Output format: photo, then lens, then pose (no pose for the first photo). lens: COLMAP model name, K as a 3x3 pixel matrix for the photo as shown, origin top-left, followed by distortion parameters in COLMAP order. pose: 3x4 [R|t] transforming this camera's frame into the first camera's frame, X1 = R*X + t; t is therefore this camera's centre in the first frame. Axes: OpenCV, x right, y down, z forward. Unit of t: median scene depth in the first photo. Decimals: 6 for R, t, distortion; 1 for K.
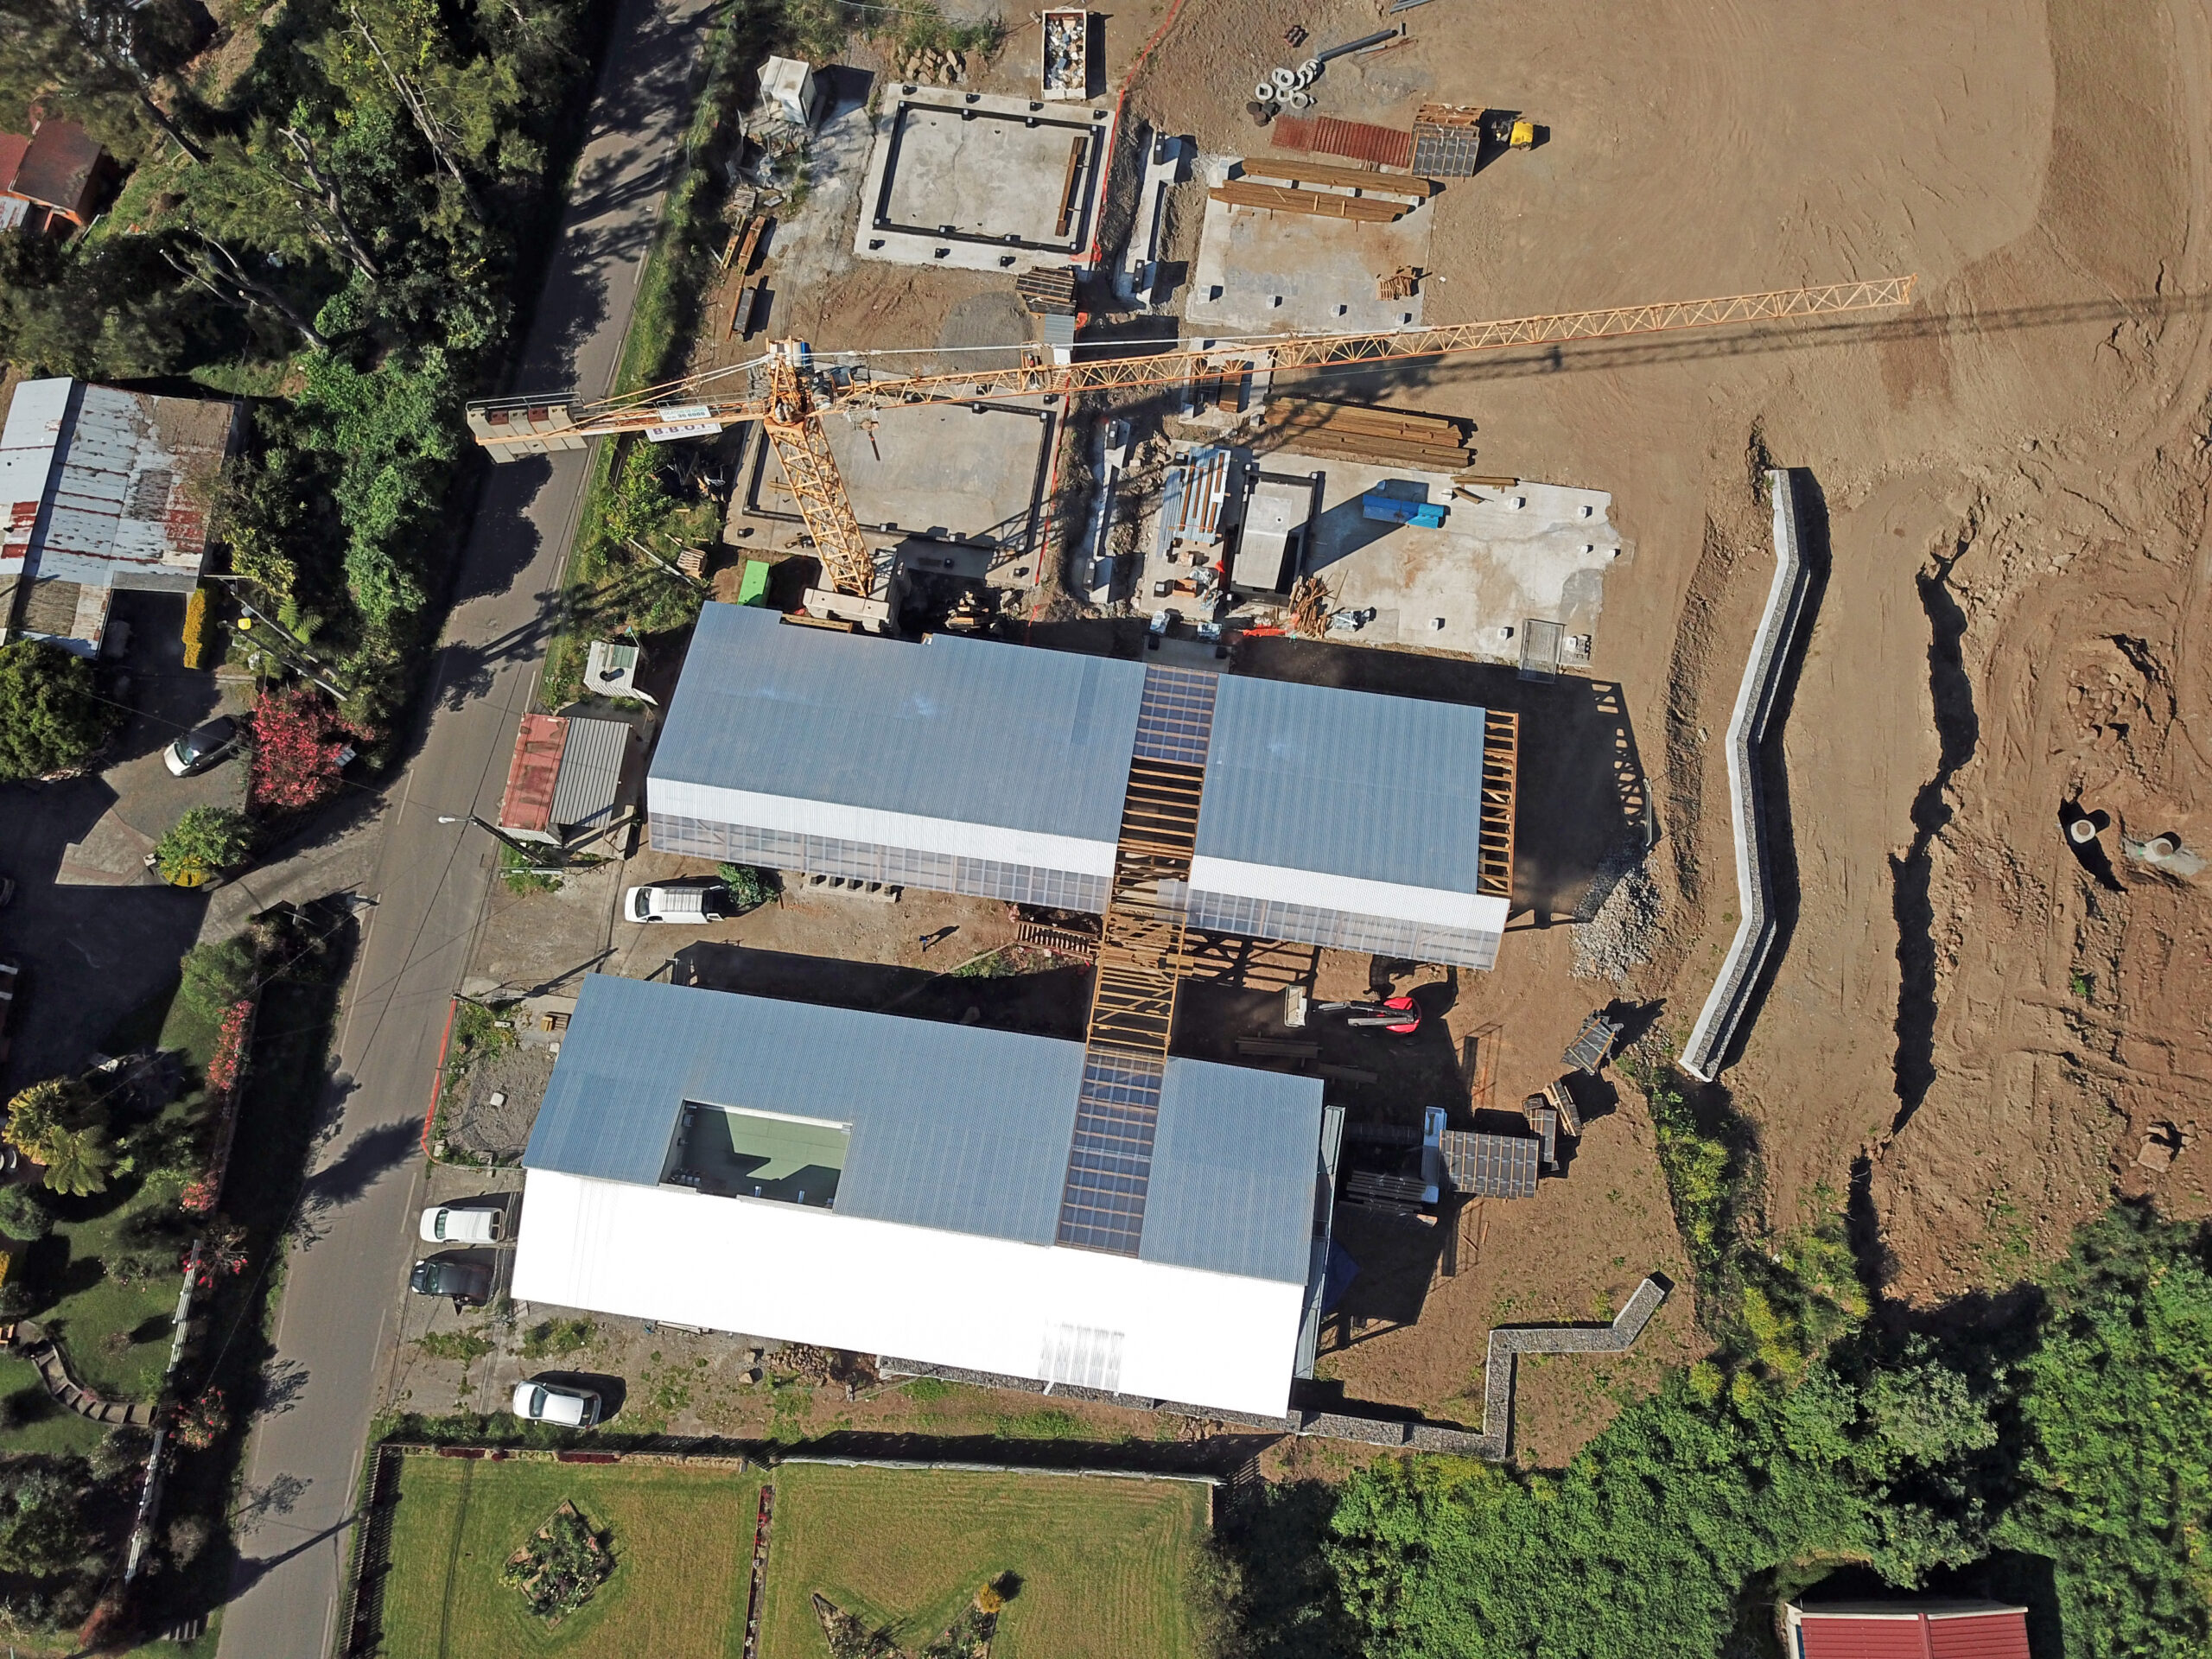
lens RADIAL K [[1752.1, 0, 1140.9], [0, 1752.1, 829.6], [0, 0, 1]] dist [0.003833, 0.200692]
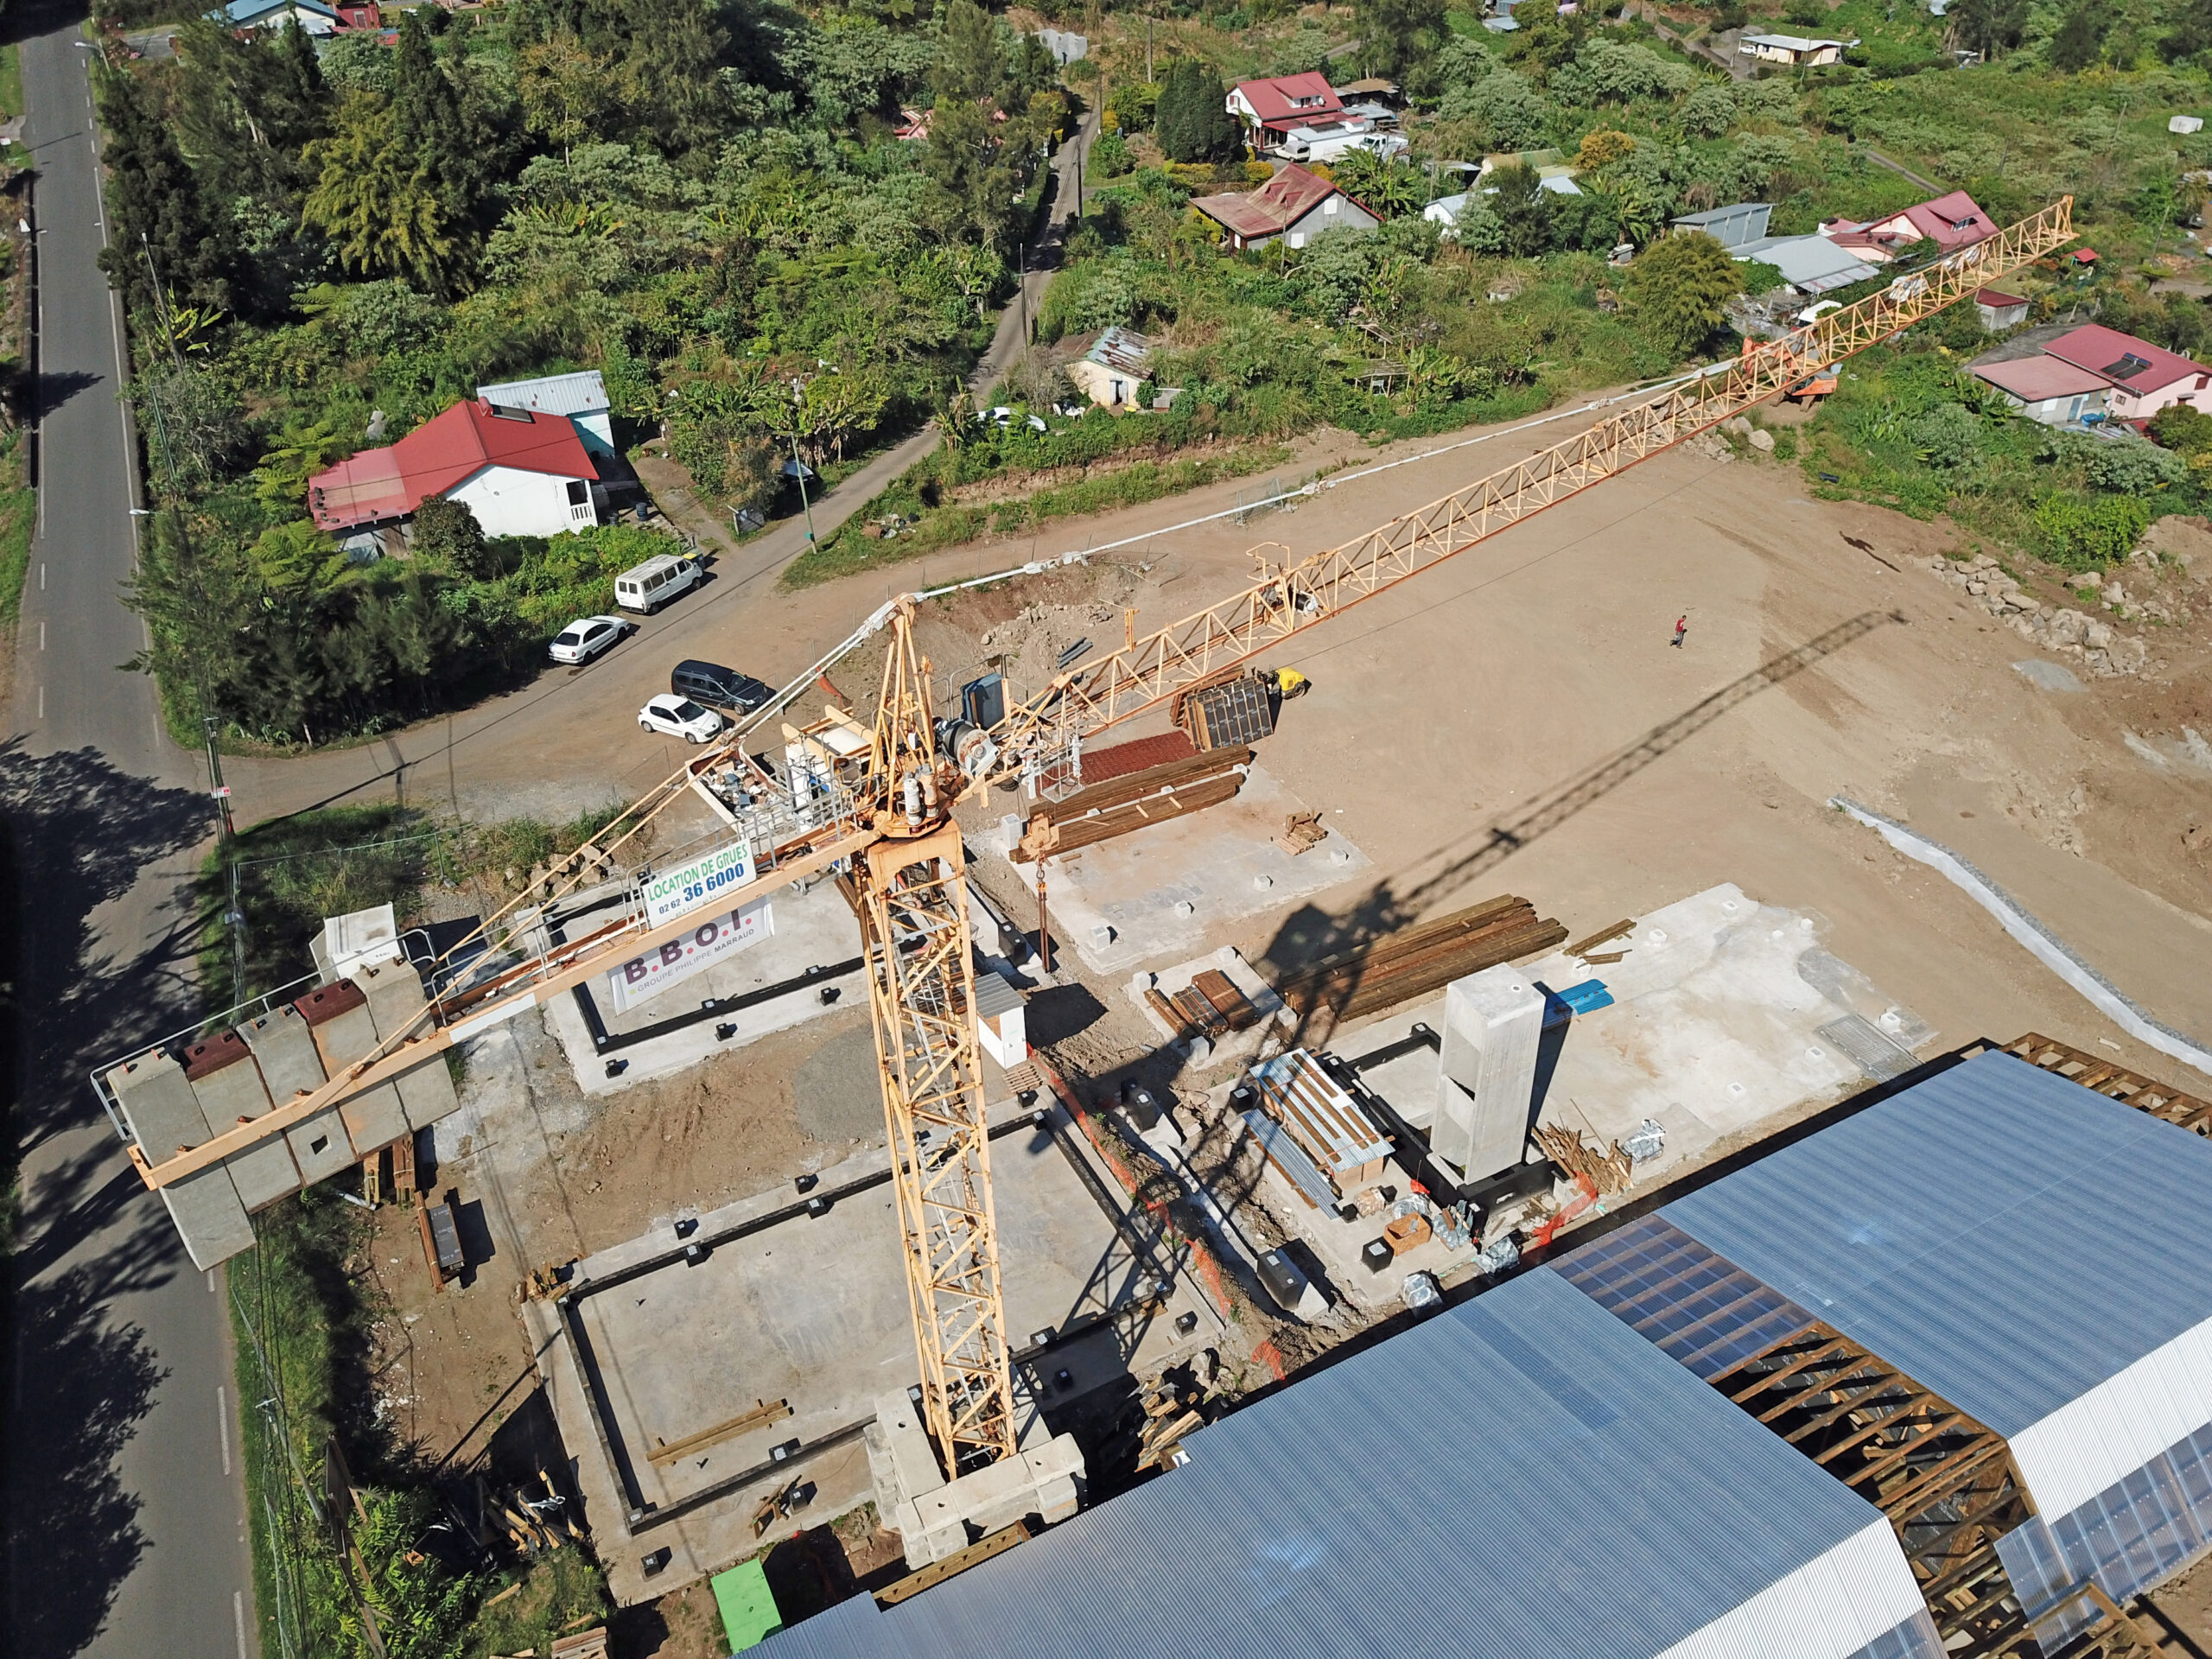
lens RADIAL K [[1752.1, 0, 1140.9], [0, 1752.1, 829.6], [0, 0, 1]] dist [0.003833, 0.200692]
pose [[0.797447, -0.352089, 0.490011, -0.273868], [0.586862, 0.641348, -0.494233, 0.009040], [-0.140254, 0.681693, 0.718069, 0.506871]]
